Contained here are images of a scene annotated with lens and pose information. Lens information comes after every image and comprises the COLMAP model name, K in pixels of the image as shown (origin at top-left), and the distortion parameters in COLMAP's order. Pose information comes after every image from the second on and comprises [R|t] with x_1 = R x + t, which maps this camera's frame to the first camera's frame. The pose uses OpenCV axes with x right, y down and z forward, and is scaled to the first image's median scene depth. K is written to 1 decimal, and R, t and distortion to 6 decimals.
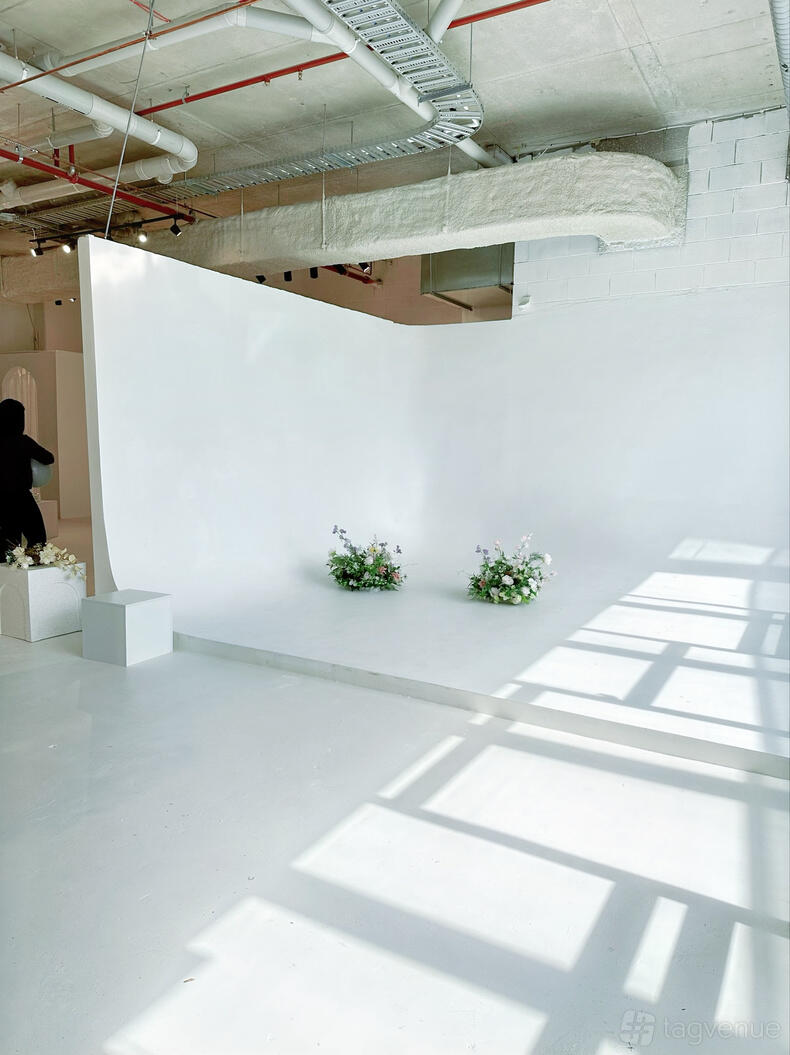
lens RADIAL K [[695.8, 0, 395.0], [0, 695.8, 527.5], [0, 0, 1]] dist [-0.007239, -0.008079]
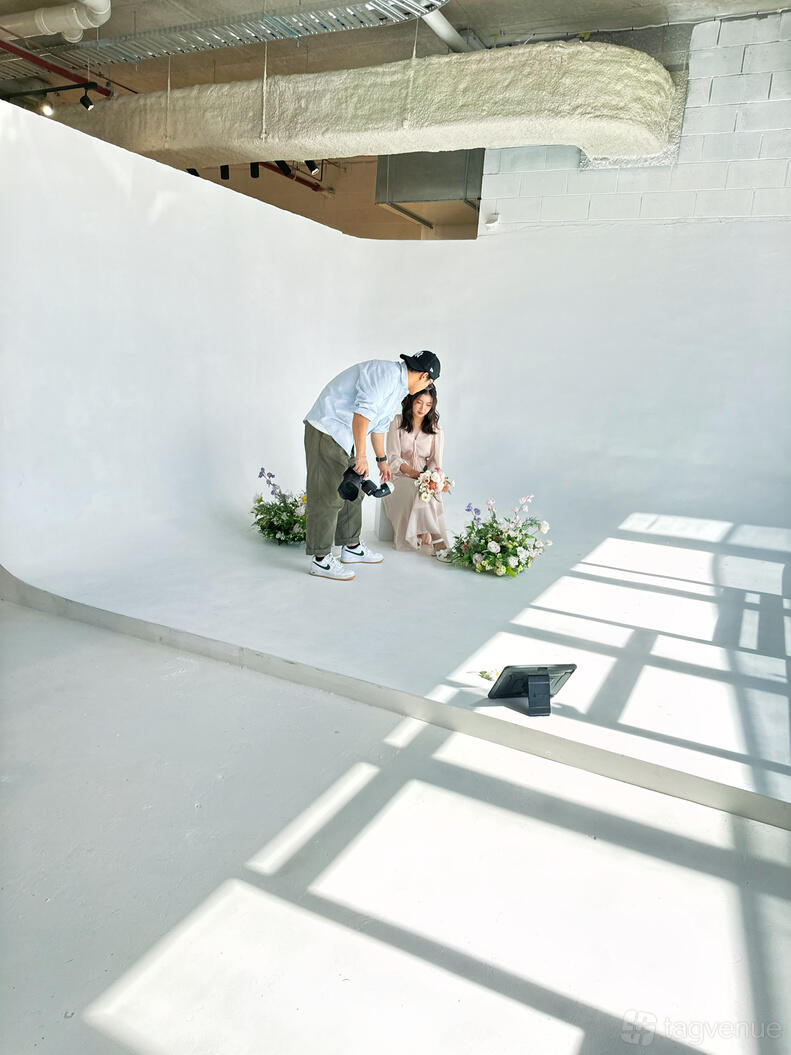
lens RADIAL K [[695.8, 0, 395.5], [0, 695.8, 527.5], [0, 0, 1]] dist [-0.007239, -0.008079]
pose [[0.996038, 0.041724, 0.078529, 0.013178], [-0.049069, 0.994356, 0.094061, -0.017755], [-0.074162, -0.097542, 0.992464, 0.109122]]
